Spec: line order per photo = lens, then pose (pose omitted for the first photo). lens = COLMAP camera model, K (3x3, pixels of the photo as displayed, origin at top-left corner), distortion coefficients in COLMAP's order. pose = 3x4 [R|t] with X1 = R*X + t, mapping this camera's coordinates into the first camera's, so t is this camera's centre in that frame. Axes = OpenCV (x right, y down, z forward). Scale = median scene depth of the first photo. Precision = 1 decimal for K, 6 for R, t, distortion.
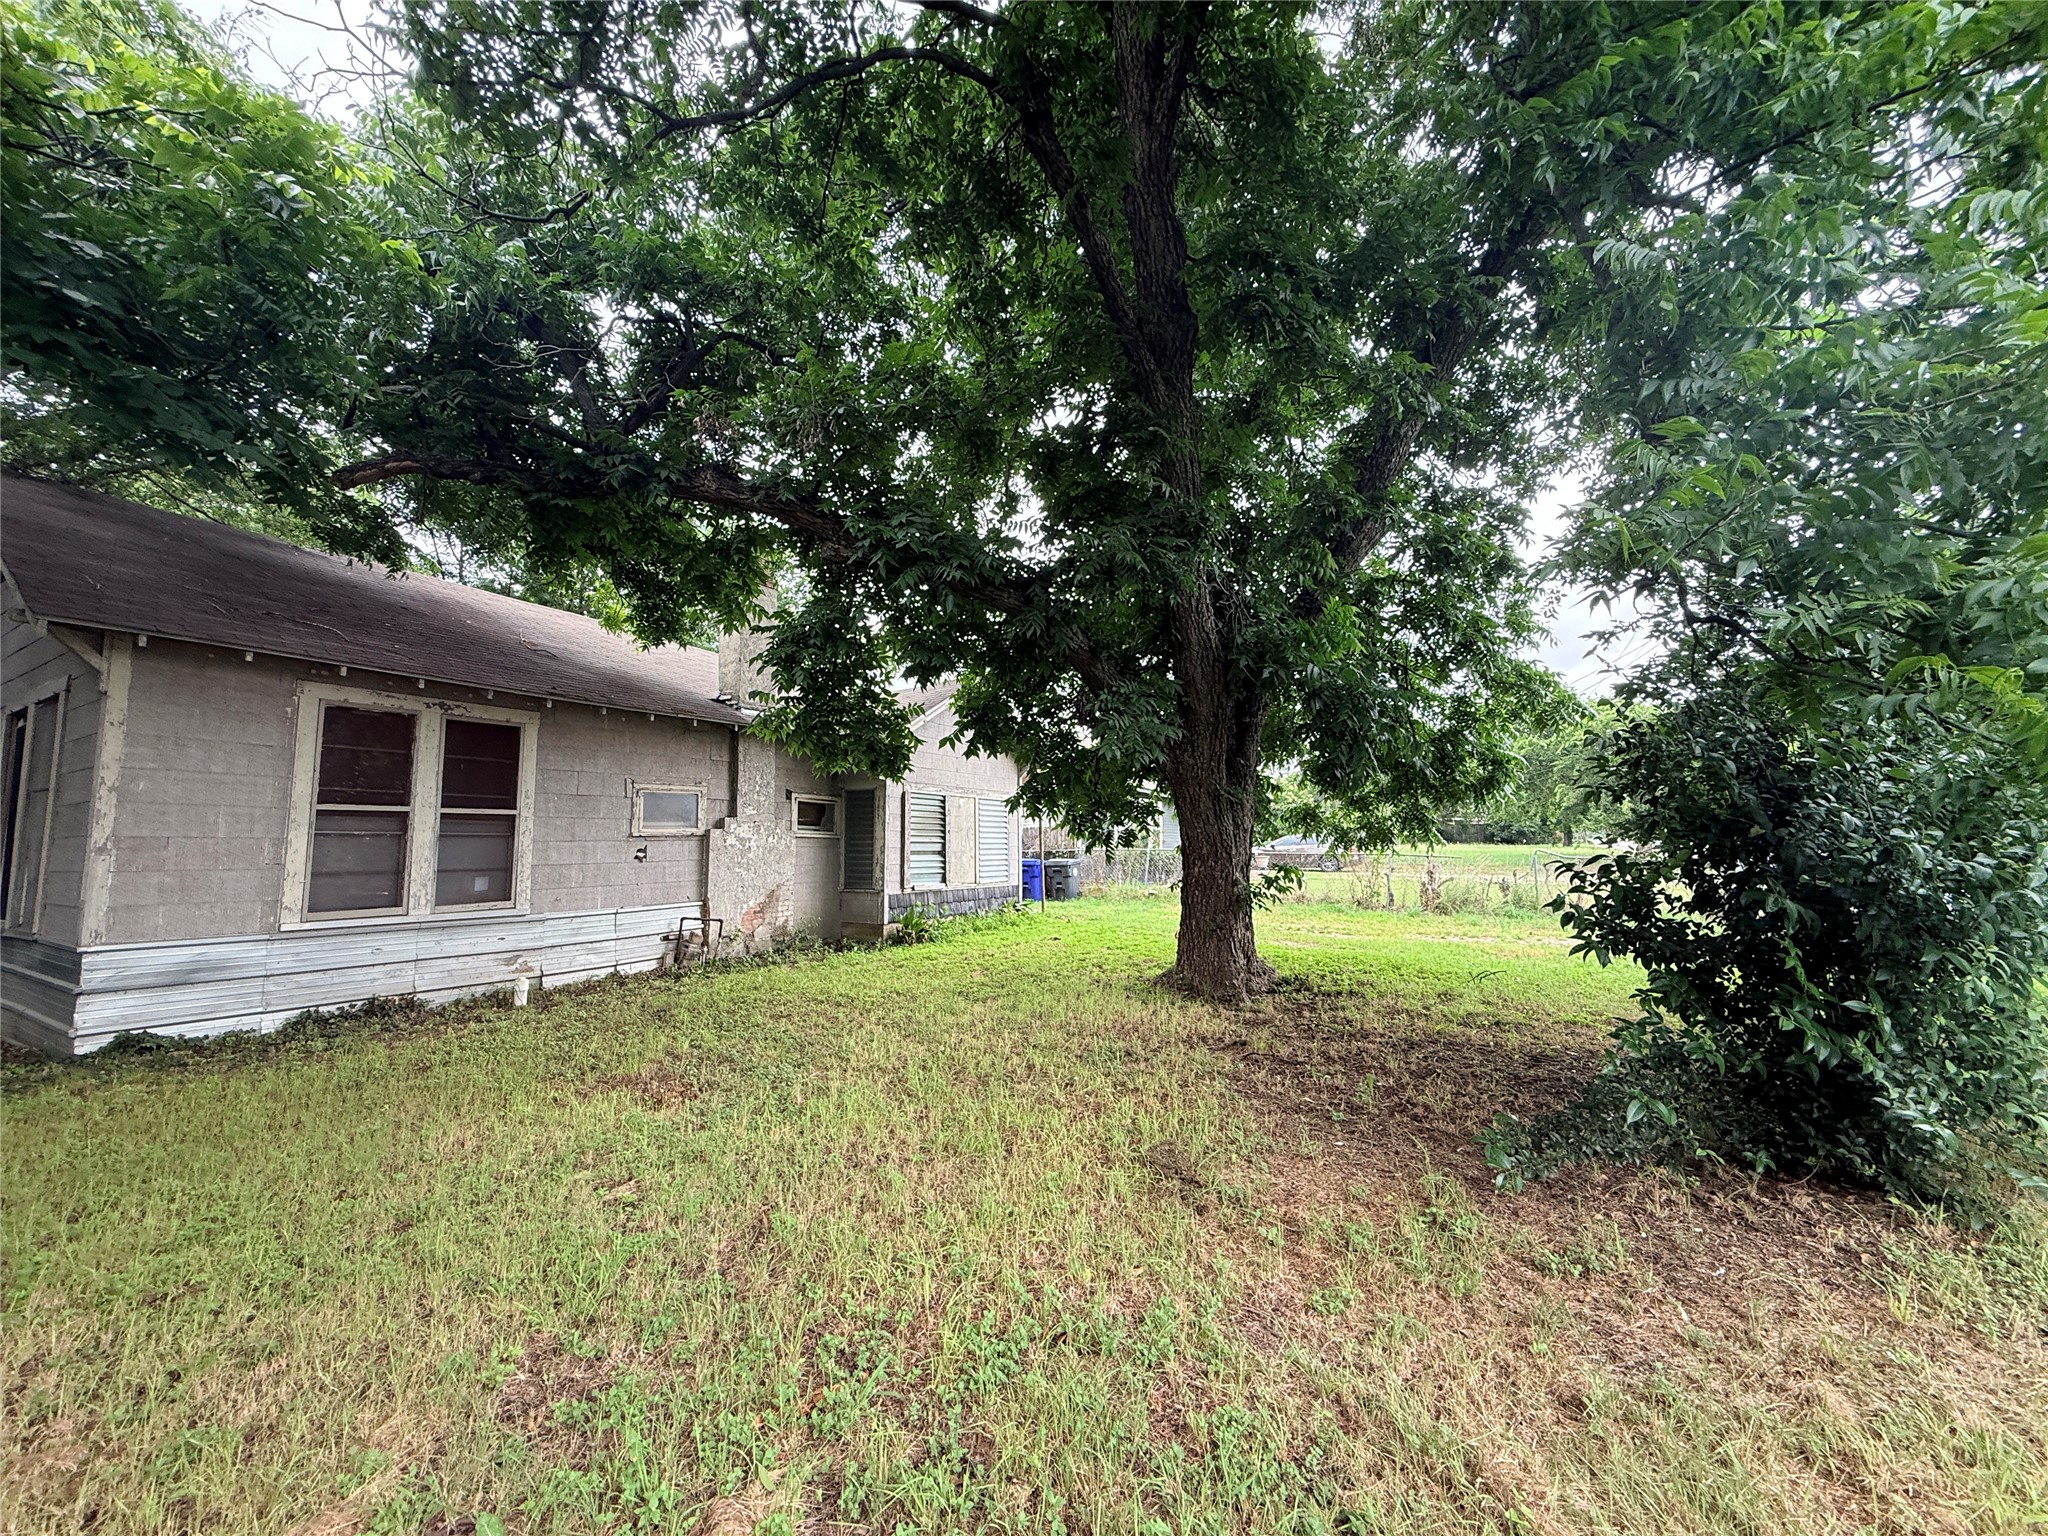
lens RADIAL K [[810.7, 0, 1015.0], [0, 810.7, 769.0], [0, 0, 1]] dist [-0.002030, 0.000665]
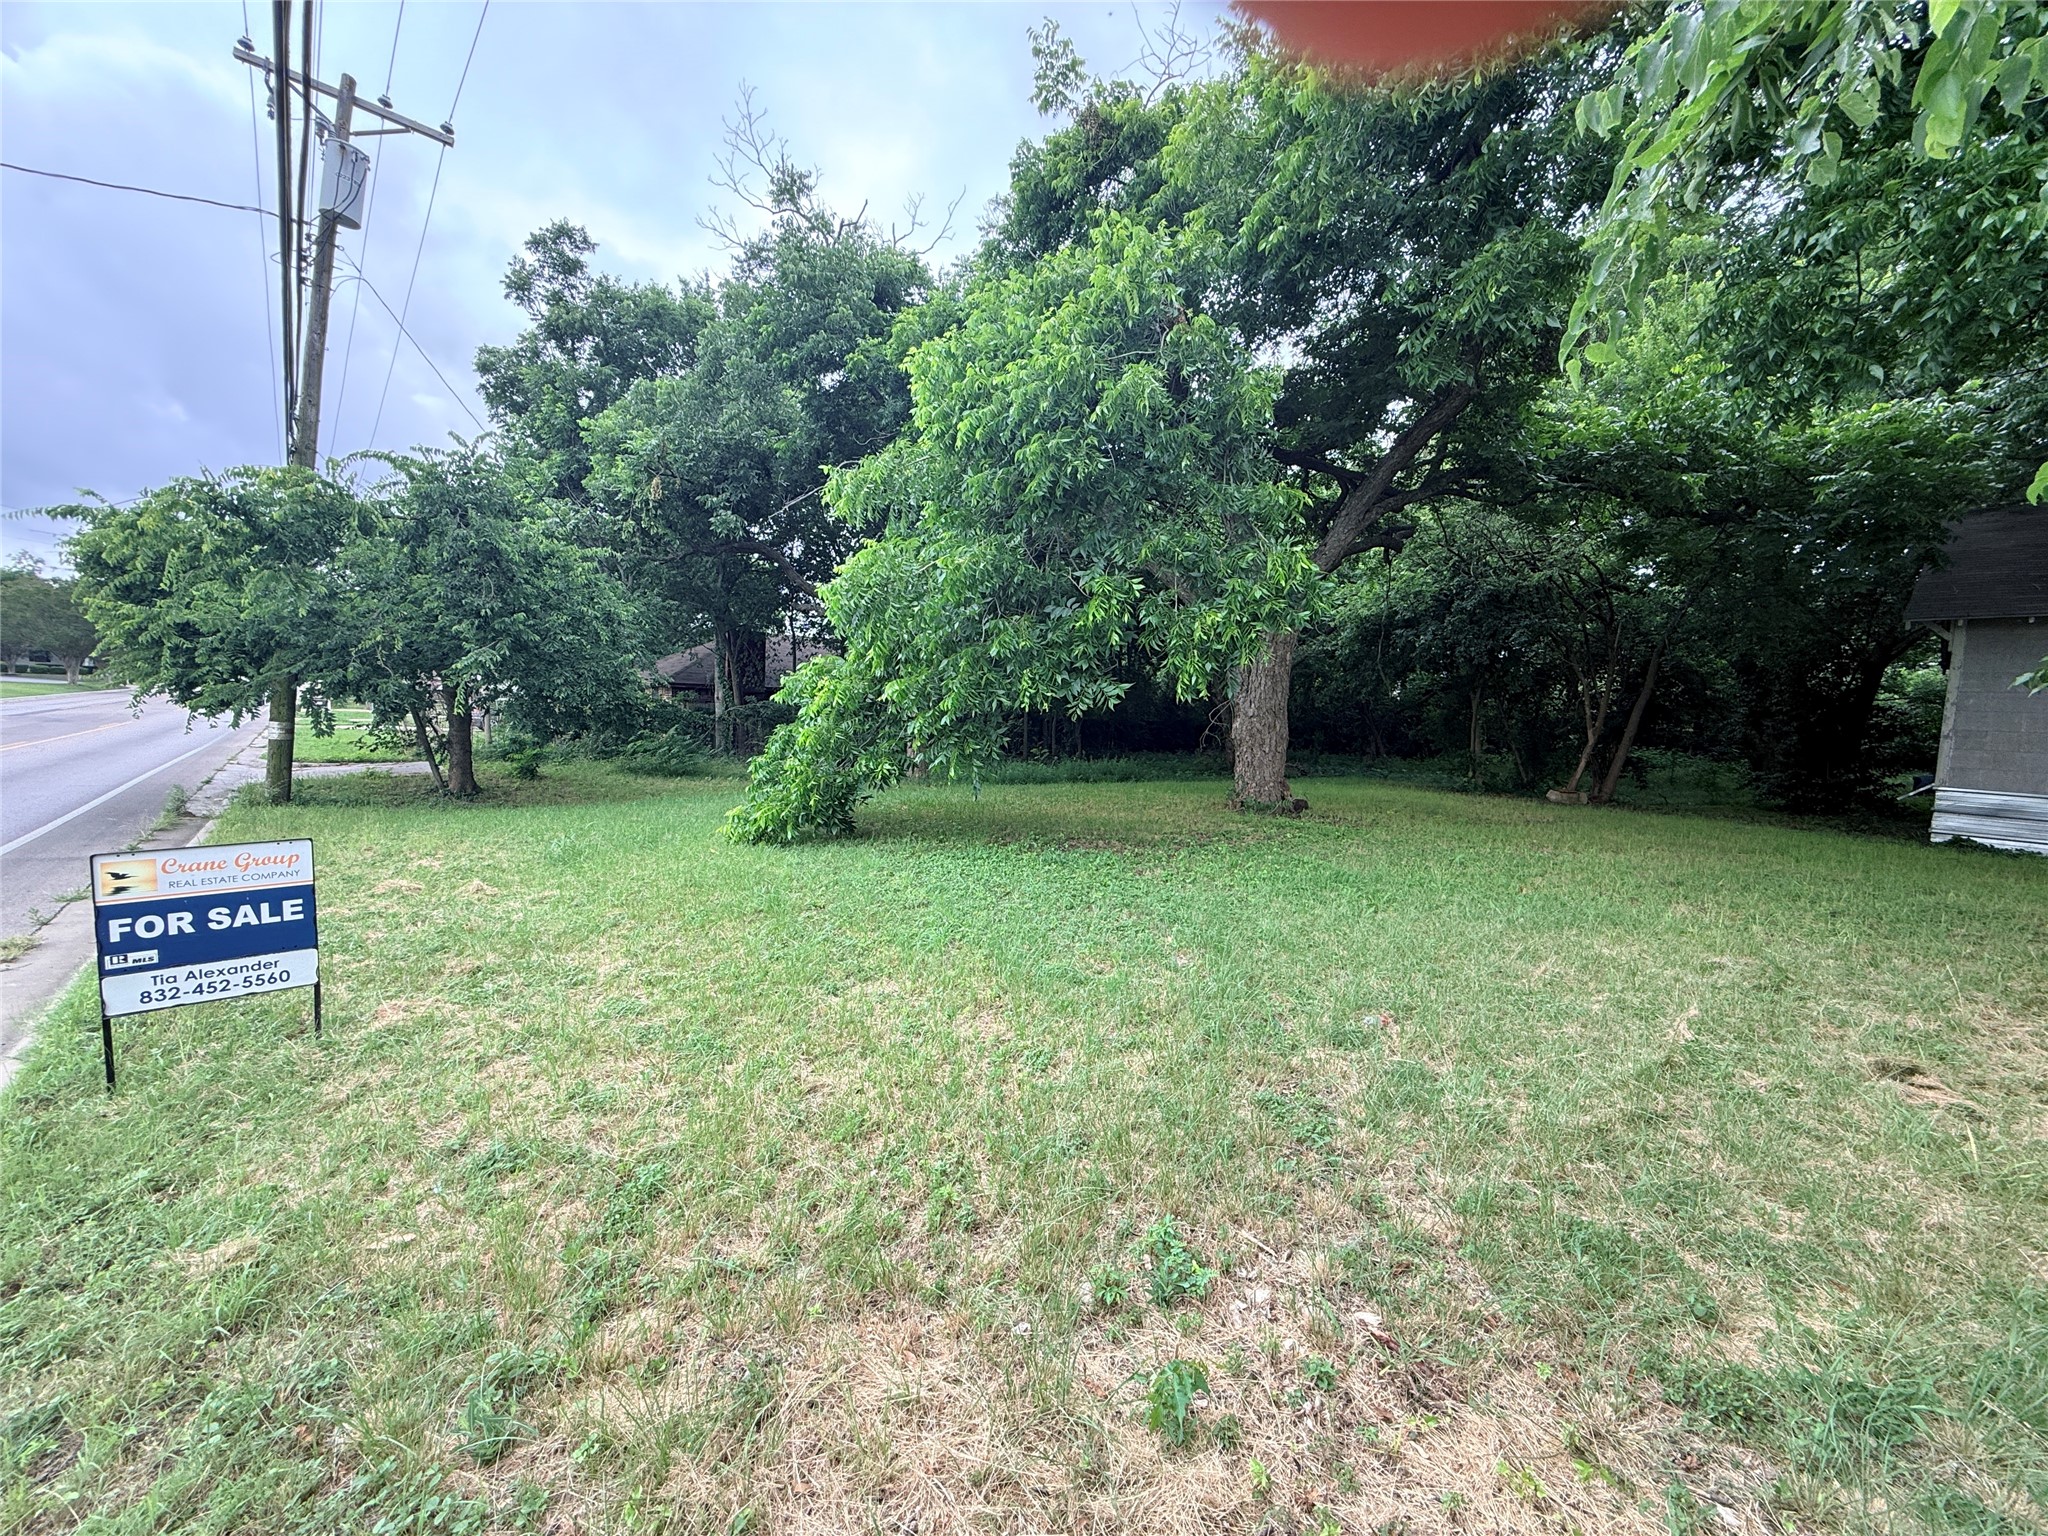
lens RADIAL K [[810.7, 0, 1015.0], [0, 810.7, 769.0], [0, 0, 1]] dist [-0.002030, 0.000665]
pose [[-0.352468, 0.053925, -0.934269, 1.142221], [0.041994, 0.998244, 0.041775, 0.005045], [0.934881, -0.024509, -0.354114, -0.291390]]
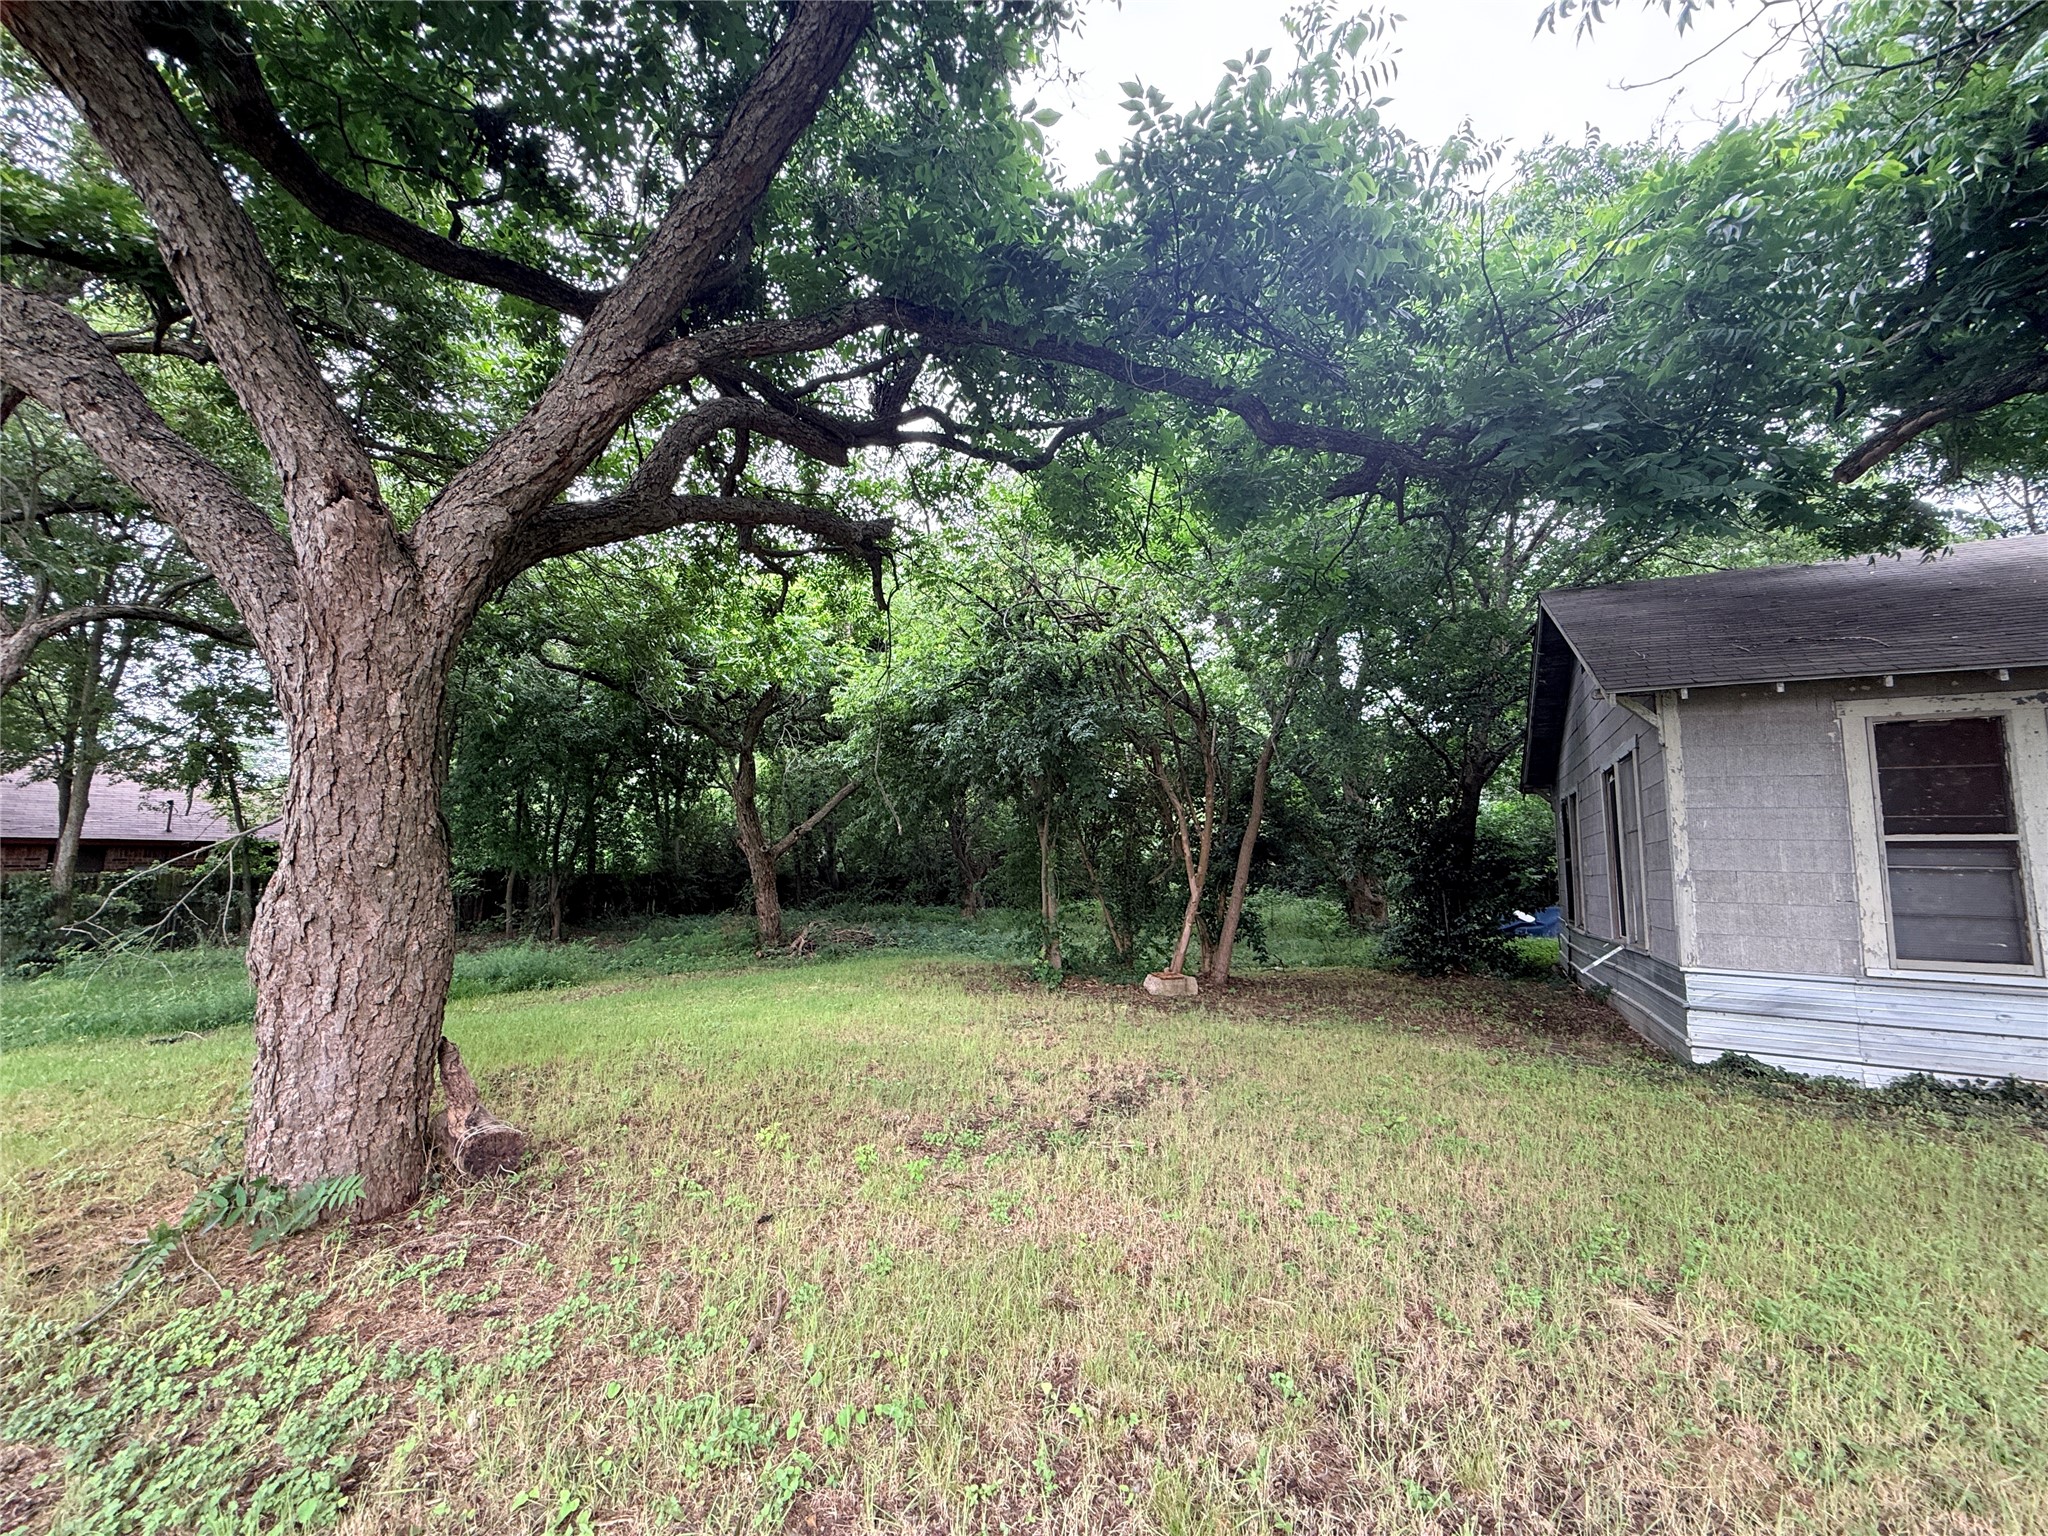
lens RADIAL K [[810.7, 0, 1015.0], [0, 810.7, 769.0], [0, 0, 1]] dist [-0.002030, 0.000665]
pose [[0.043759, -0.114848, -0.992419, -0.019313], [0.073770, 0.991030, -0.111435, 0.000250], [0.996315, -0.068334, 0.051839, 0.013892]]
